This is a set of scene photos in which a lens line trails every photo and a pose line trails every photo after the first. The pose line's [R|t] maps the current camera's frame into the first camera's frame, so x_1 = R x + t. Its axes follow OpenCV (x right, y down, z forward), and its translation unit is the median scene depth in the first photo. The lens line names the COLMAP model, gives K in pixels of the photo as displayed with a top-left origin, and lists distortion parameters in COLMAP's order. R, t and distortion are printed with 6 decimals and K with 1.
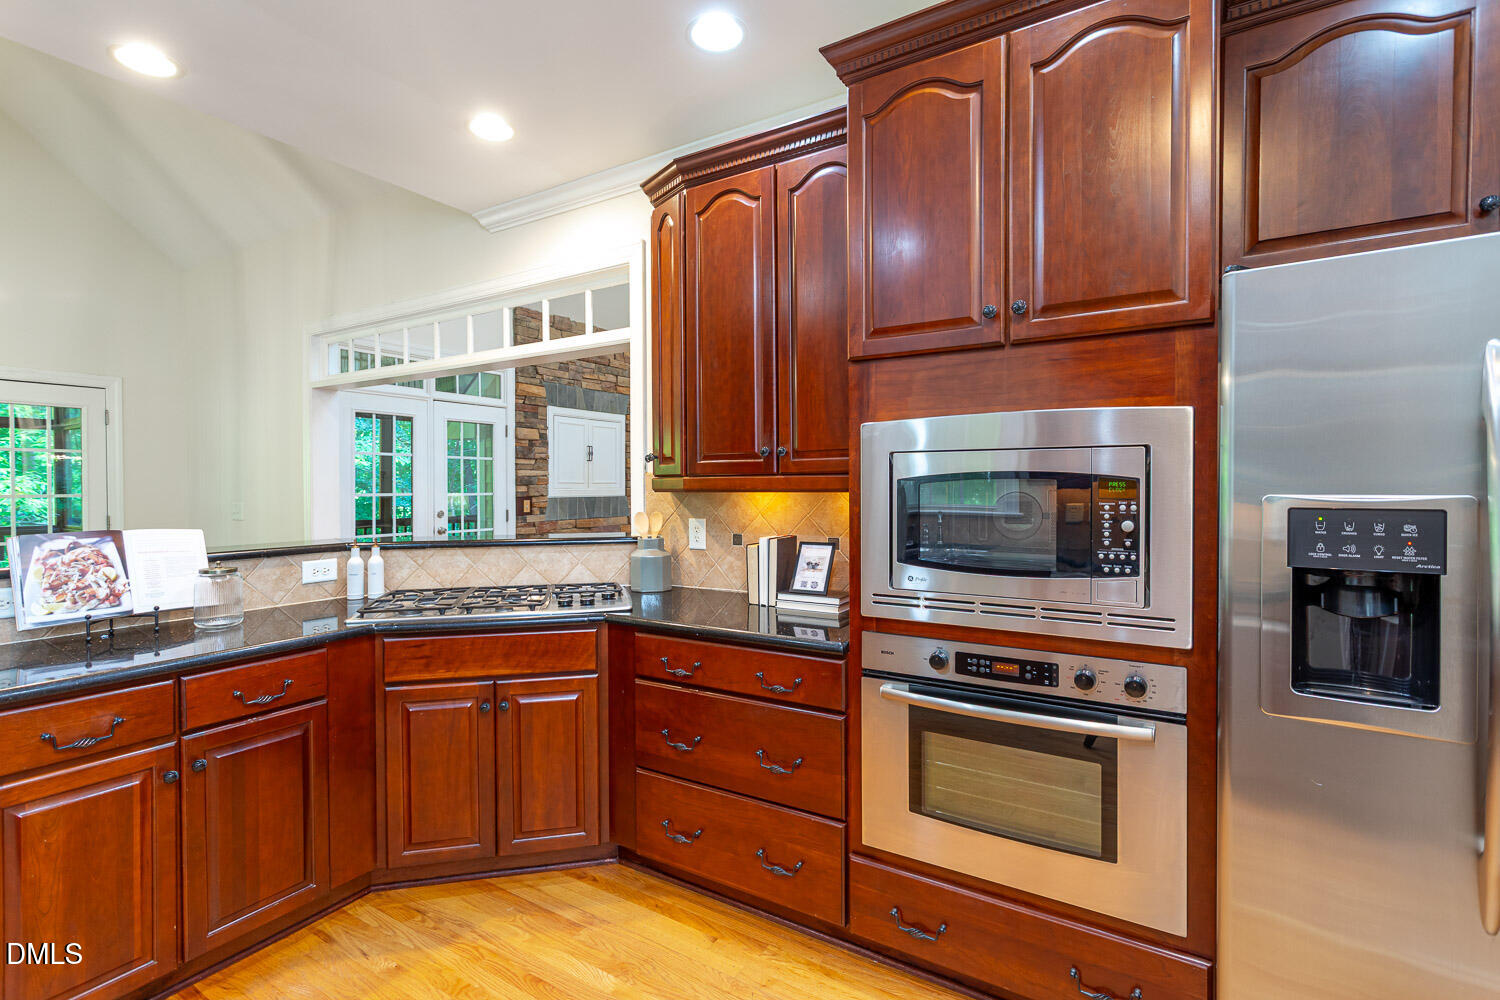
lens RADIAL K [[706.1, 0, 714.5], [0, 706.1, 485.8], [0, 0, 1]] dist [-0.000882, -0.000173]
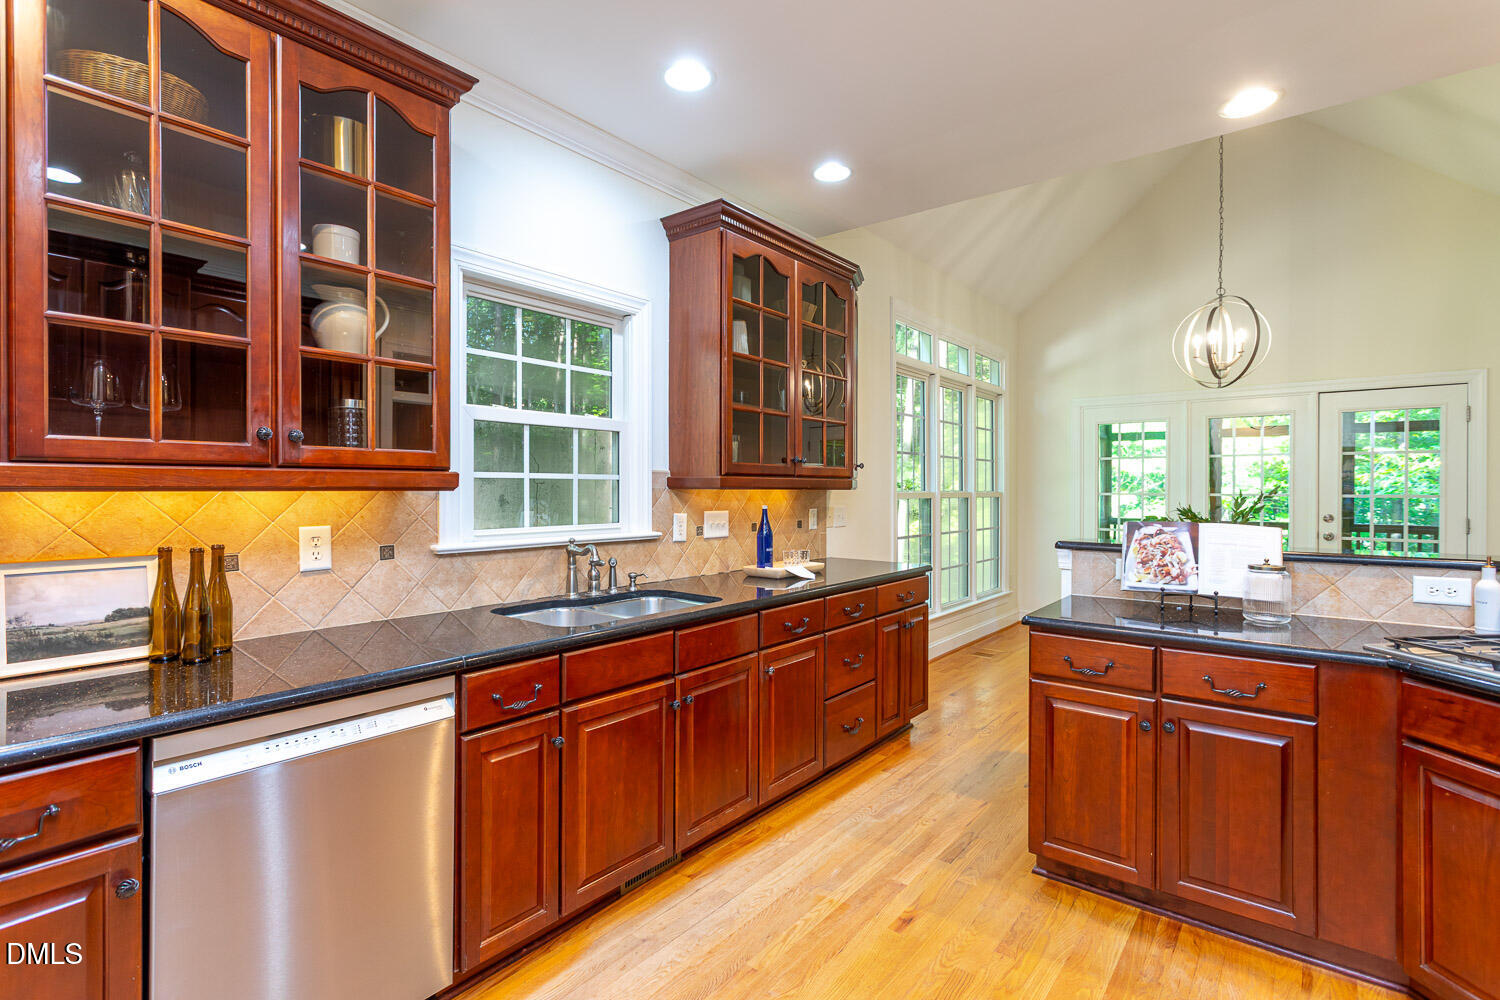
lens RADIAL K [[706.1, 0, 745.4], [0, 706.1, 489.9], [0, 0, 1]] dist [-0.000882, -0.000173]
pose [[-0.103736, 0.004117, -0.994596, 0.448351], [-0.003836, 0.999982, 0.004540, 0.006336], [0.994598, 0.004286, -0.103718, 0.399435]]
